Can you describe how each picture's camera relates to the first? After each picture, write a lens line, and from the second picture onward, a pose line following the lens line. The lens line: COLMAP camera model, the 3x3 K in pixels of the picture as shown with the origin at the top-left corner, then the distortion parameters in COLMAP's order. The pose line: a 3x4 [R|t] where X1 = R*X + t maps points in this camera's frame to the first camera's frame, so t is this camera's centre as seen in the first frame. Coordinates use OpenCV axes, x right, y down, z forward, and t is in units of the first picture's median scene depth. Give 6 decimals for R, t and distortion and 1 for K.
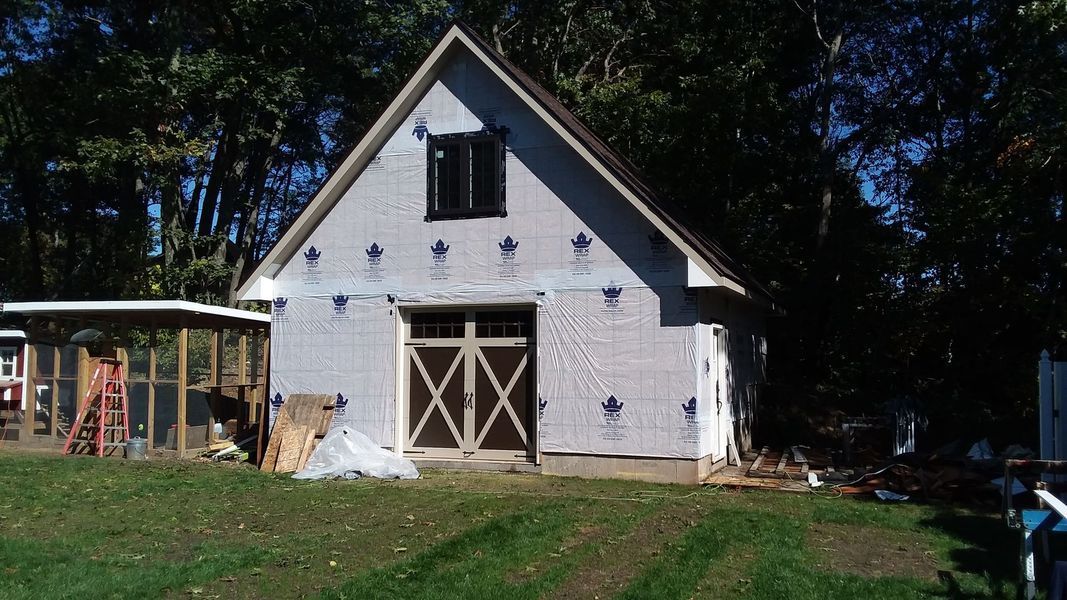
lens RADIAL K [[899.1, 0, 533.5], [0, 899.1, 300.0], [0, 0, 1]] dist [0.130218, -0.216047]
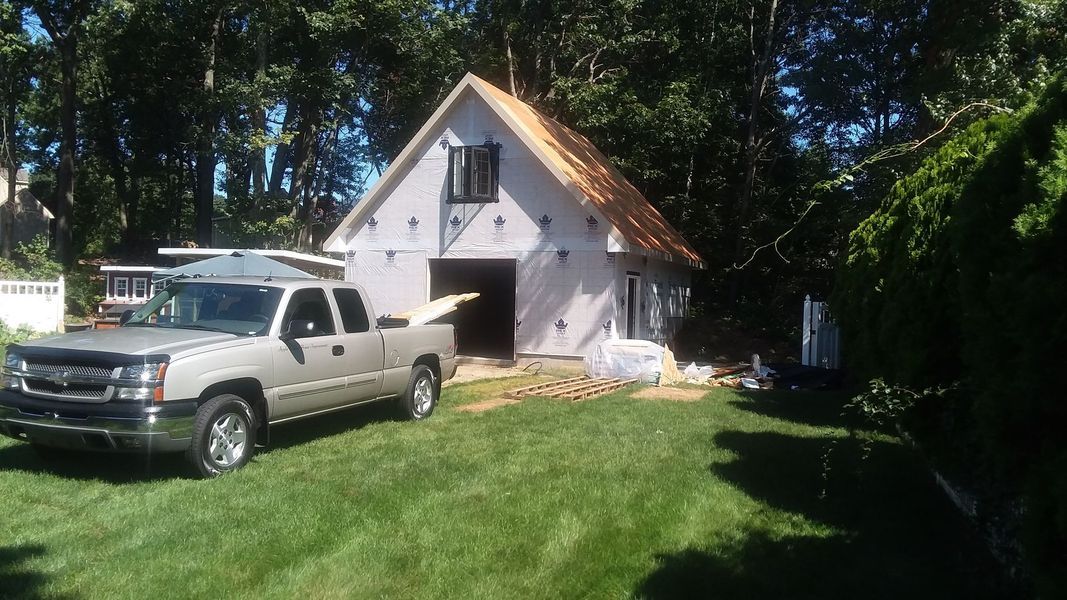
lens RADIAL K [[899.1, 0, 533.5], [0, 899.1, 300.0], [0, 0, 1]] dist [0.130218, -0.216047]
pose [[0.999418, 0.023553, -0.024674, 0.067399], [-0.021924, 0.997687, 0.064337, -0.024787], [0.026133, -0.063759, 0.997623, -0.521802]]
